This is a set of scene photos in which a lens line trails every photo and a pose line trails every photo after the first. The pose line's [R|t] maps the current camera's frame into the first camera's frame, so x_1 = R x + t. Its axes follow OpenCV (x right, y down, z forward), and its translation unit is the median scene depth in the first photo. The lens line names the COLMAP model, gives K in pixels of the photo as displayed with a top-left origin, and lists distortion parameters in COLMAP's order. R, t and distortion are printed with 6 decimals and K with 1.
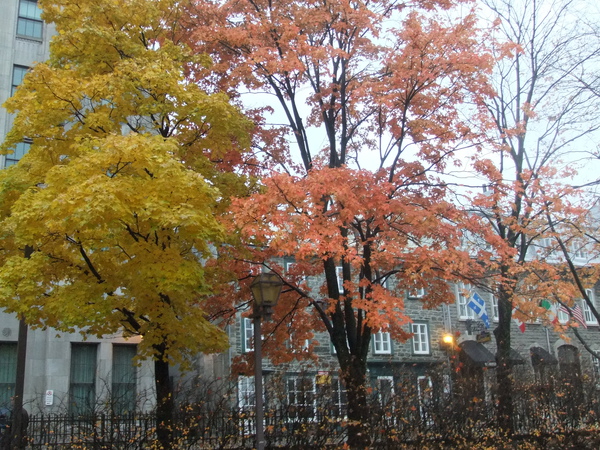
lens RADIAL K [[724.9, 0, 300.0], [0, 724.9, 225.0], [0, 0, 1]] dist [-0.011922, 0.013932]
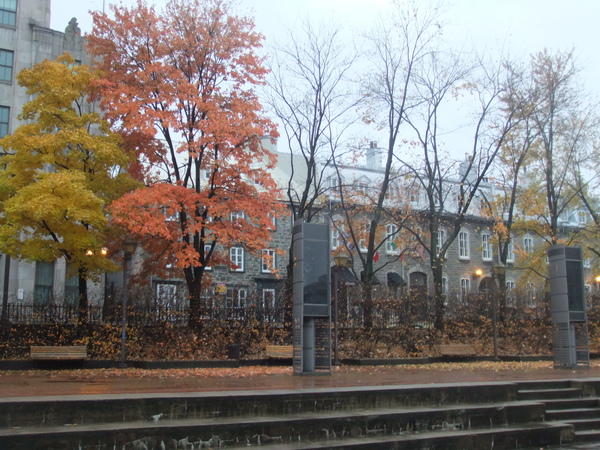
lens RADIAL K [[724.9, 0, 300.0], [0, 724.9, 225.0], [0, 0, 1]] dist [-0.011922, 0.013932]
pose [[0.998085, 0.046642, 0.040635, 0.141520], [-0.051319, 0.991093, 0.122885, -0.100980], [-0.034542, -0.124735, 0.991589, -0.422727]]
